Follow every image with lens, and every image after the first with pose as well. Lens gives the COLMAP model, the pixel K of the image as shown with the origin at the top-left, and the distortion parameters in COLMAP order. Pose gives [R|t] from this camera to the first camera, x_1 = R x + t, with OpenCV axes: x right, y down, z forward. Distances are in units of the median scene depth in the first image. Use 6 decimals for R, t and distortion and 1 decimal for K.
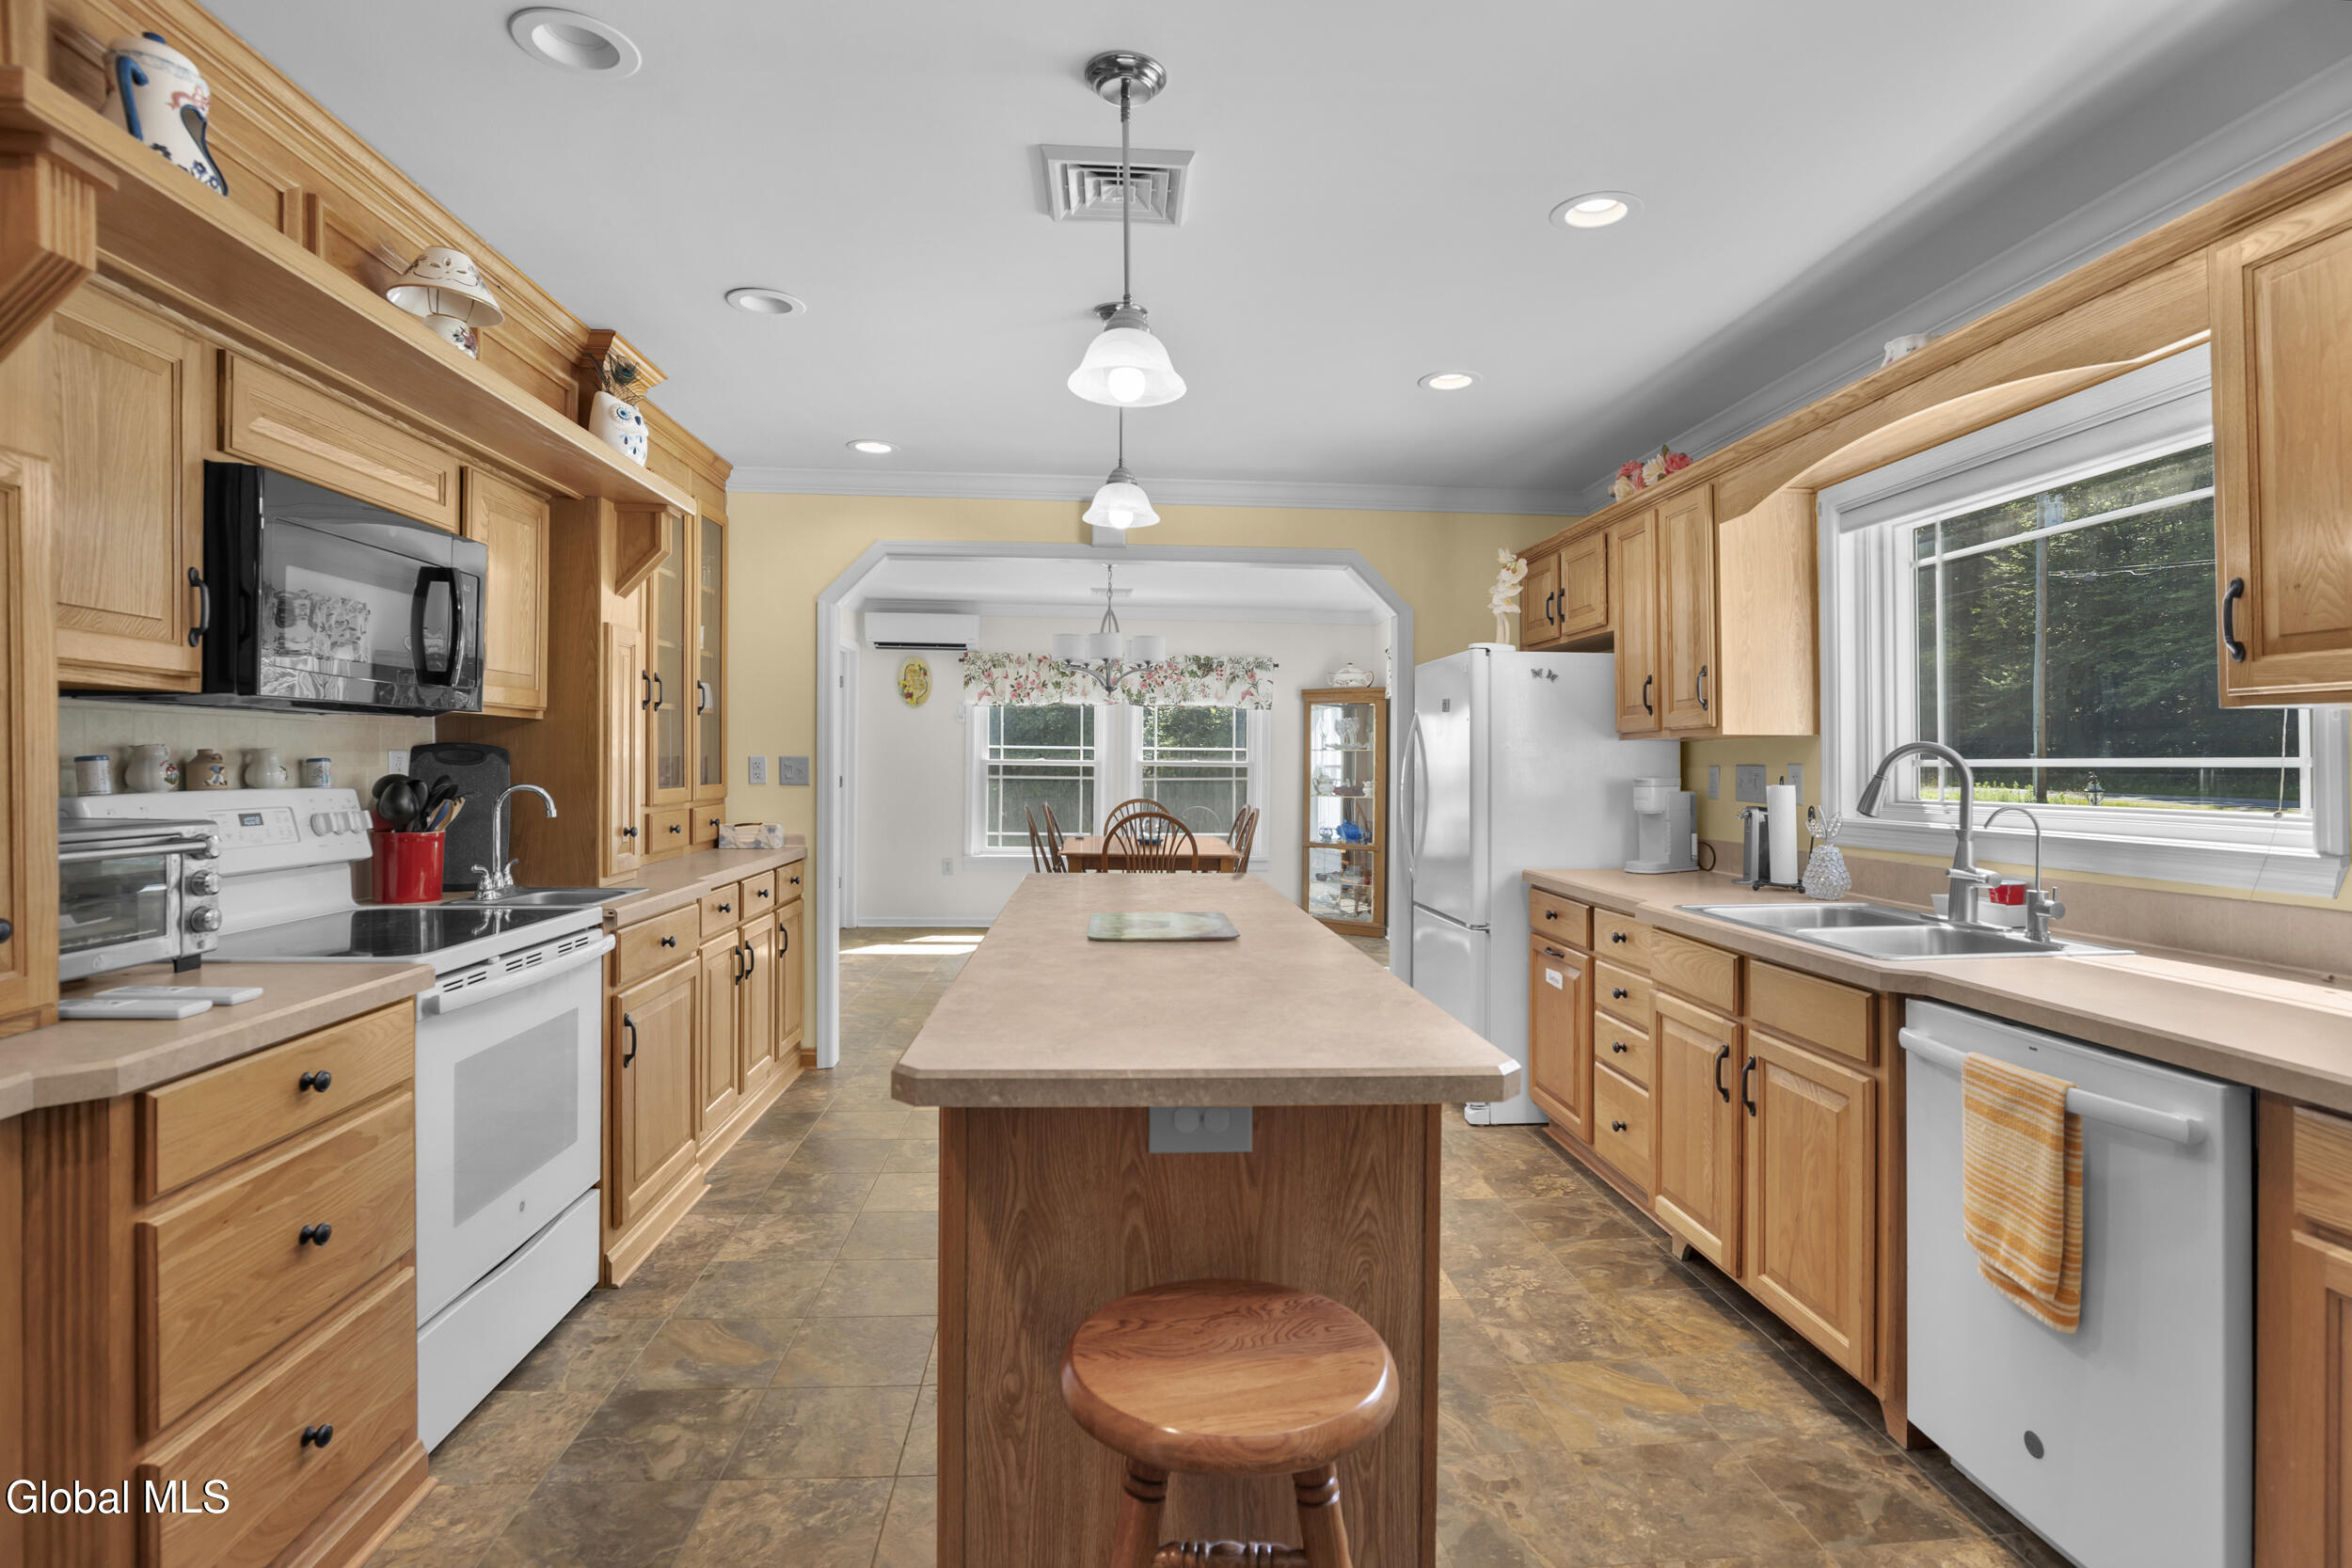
lens RADIAL K [[1151.2, 0, 1169.2], [0, 1151.2, 745.5], [0, 0, 1]] dist [-0.023919, 0.001074]
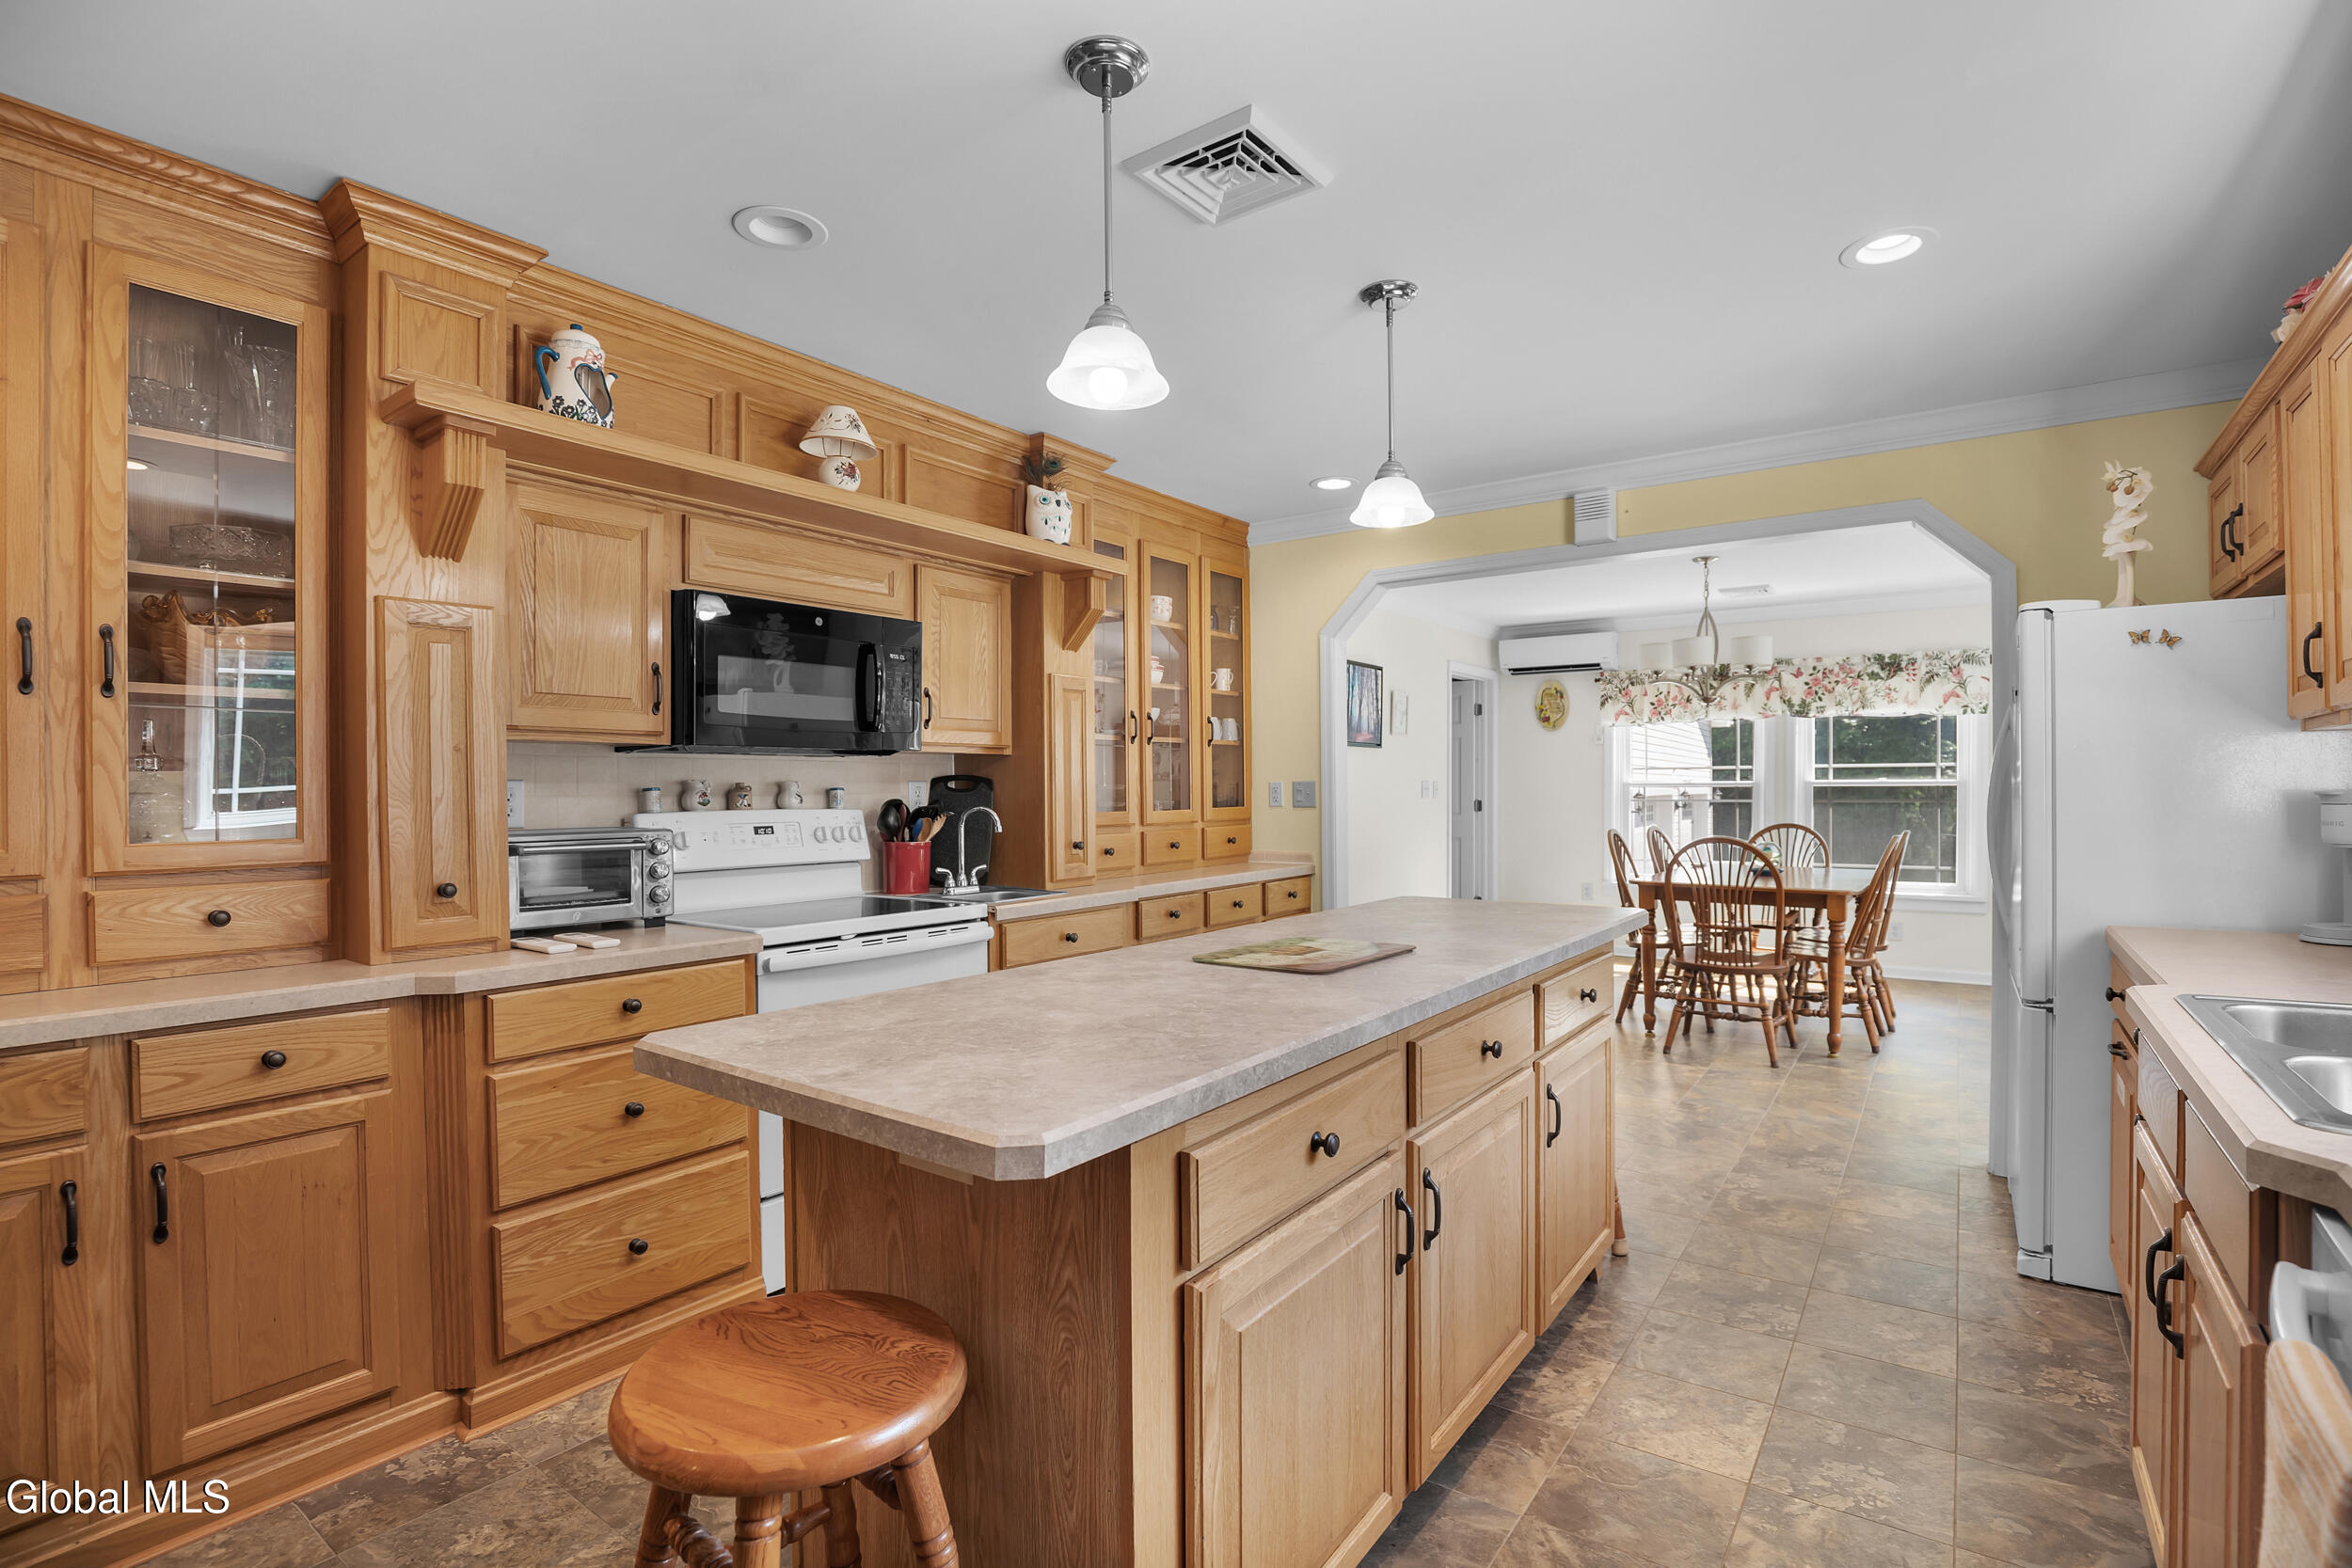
lens RADIAL K [[1093.7, 0, 1178.4], [0, 1093.7, 787.4], [0, 0, 1]] dist [-0.027340, 0.000357]
pose [[0.767567, -0.013317, -0.640830, 0.418437], [0.021411, 0.999759, 0.004868, 0.012473], [0.640611, -0.017457, 0.767667, 0.225276]]
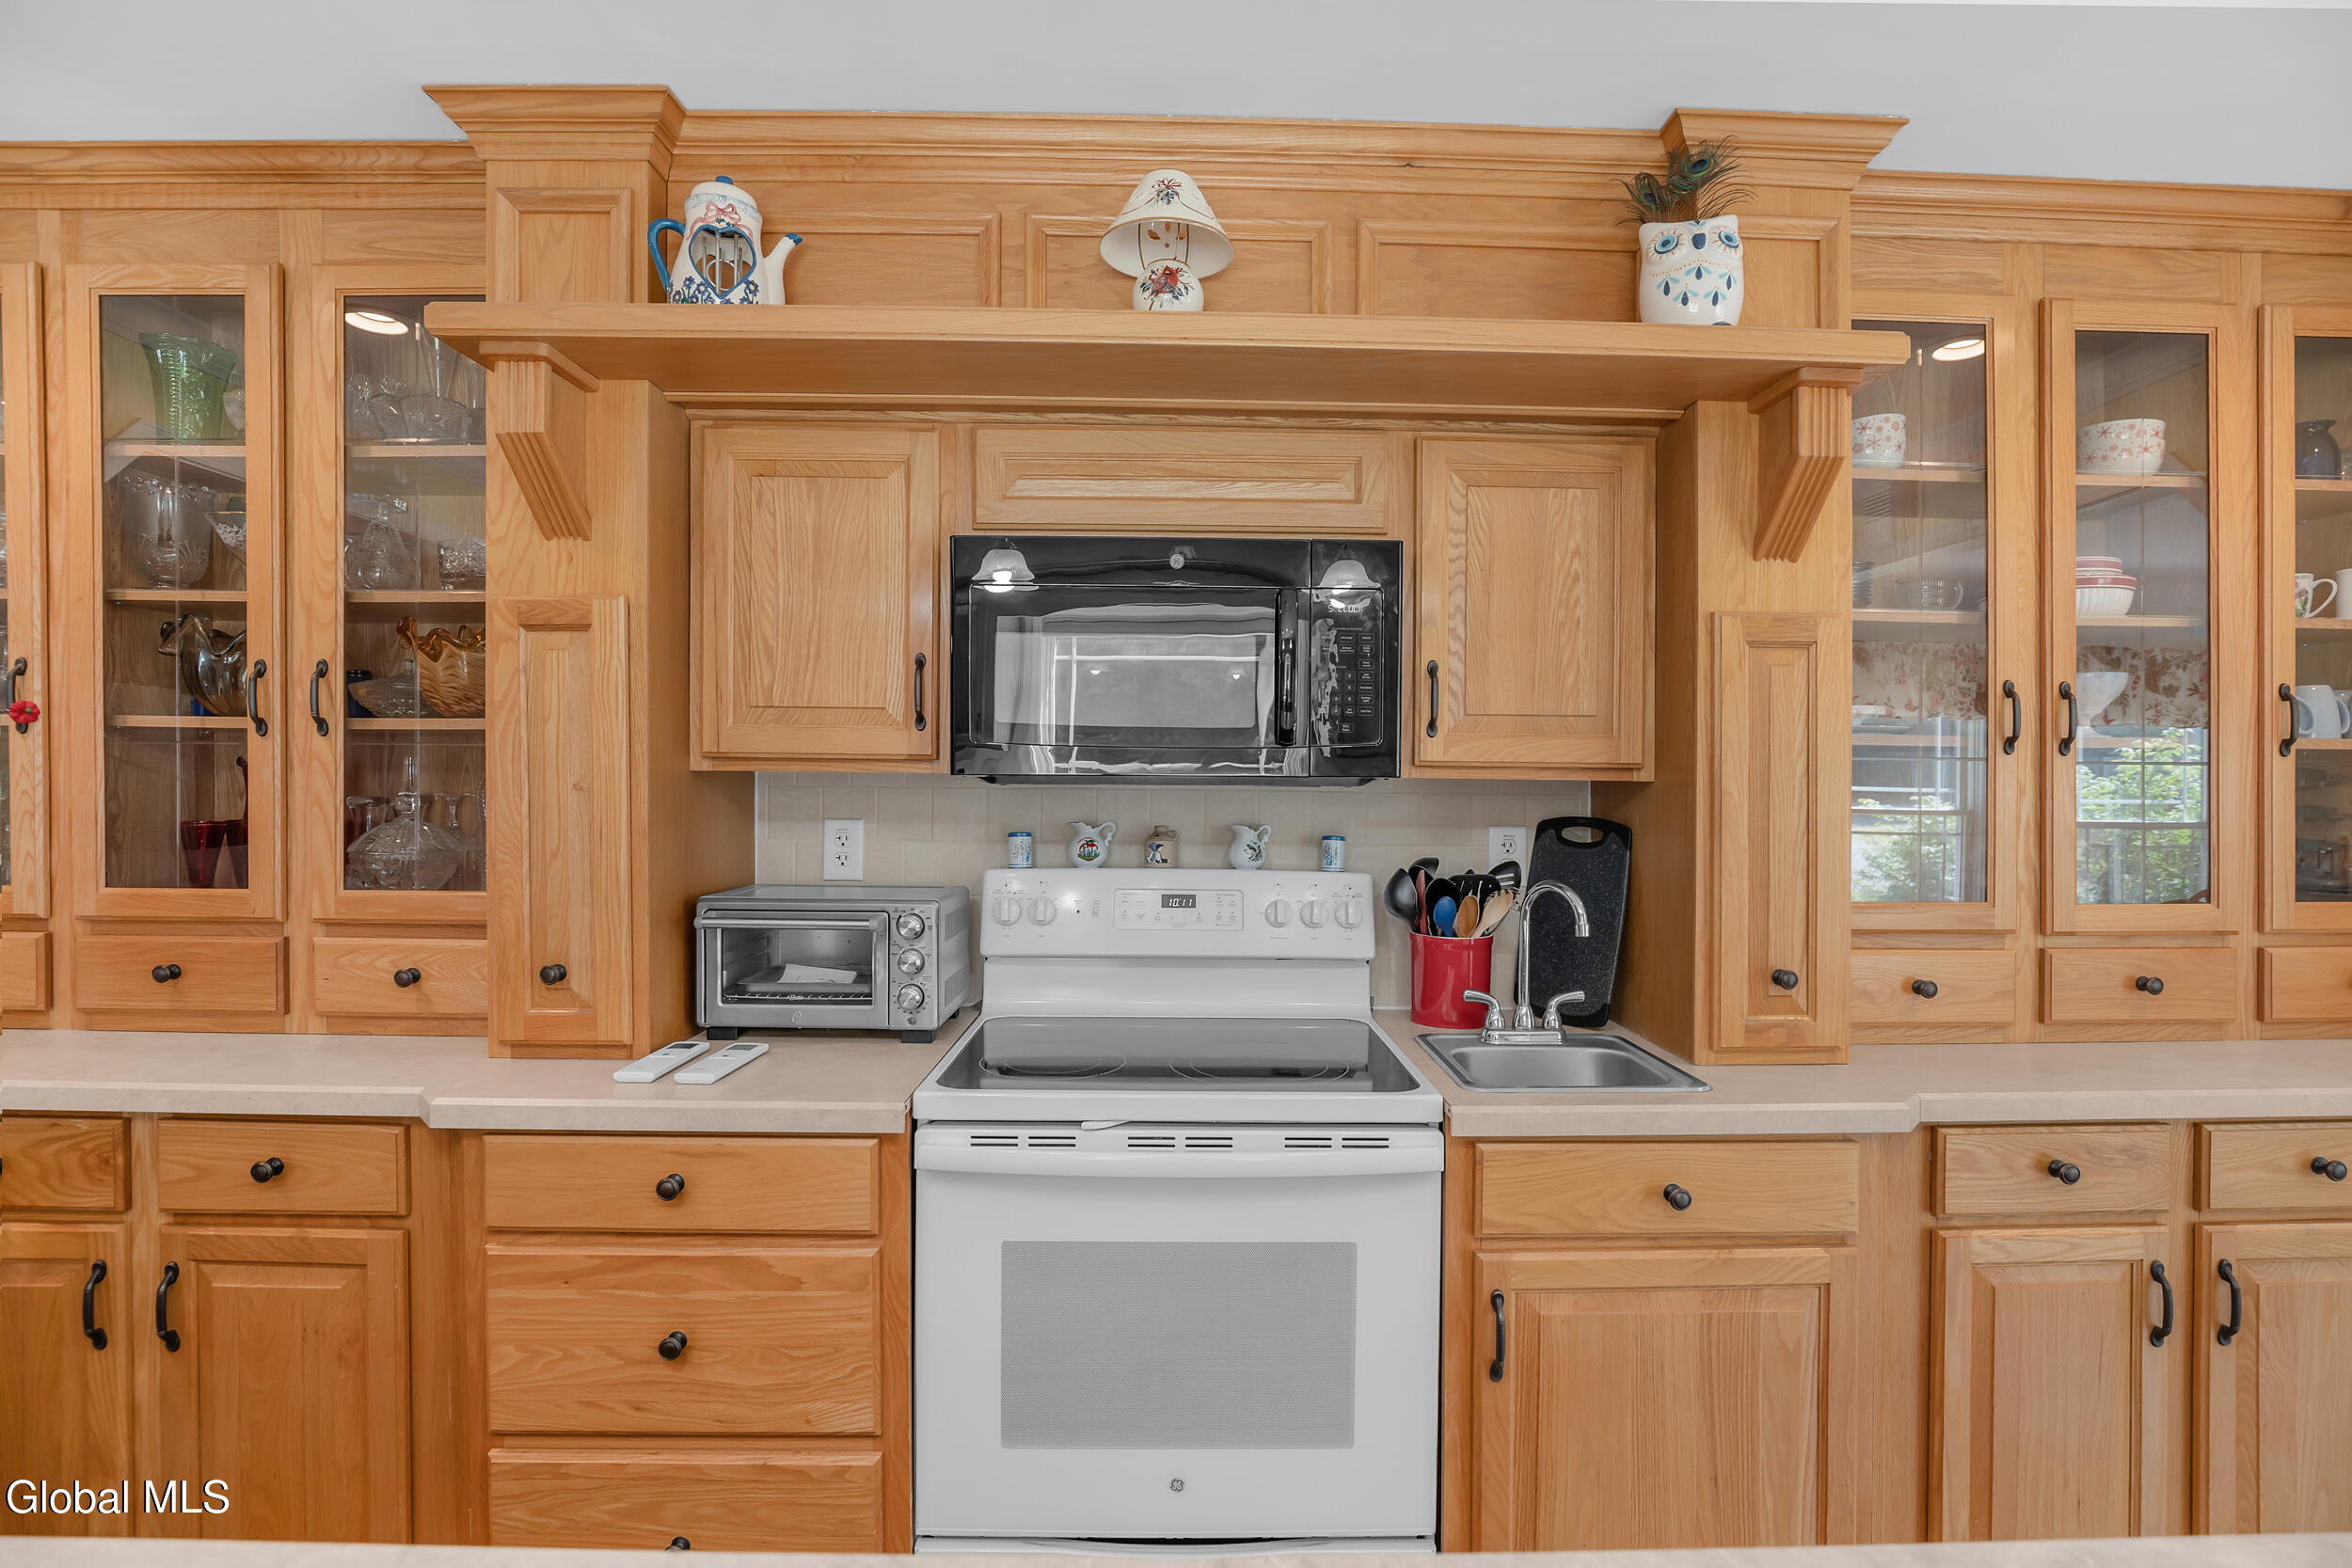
lens RADIAL K [[1118.3, 0, 1193.5], [0, 1118.3, 791.6], [0, 0, 1]] dist [-0.030655, 0.000777]
pose [[-0.037591, -0.002616, -0.999290, 0.097287], [0.004424, 0.999986, -0.002784, -0.019182], [0.999283, -0.004525, -0.037579, 0.882119]]
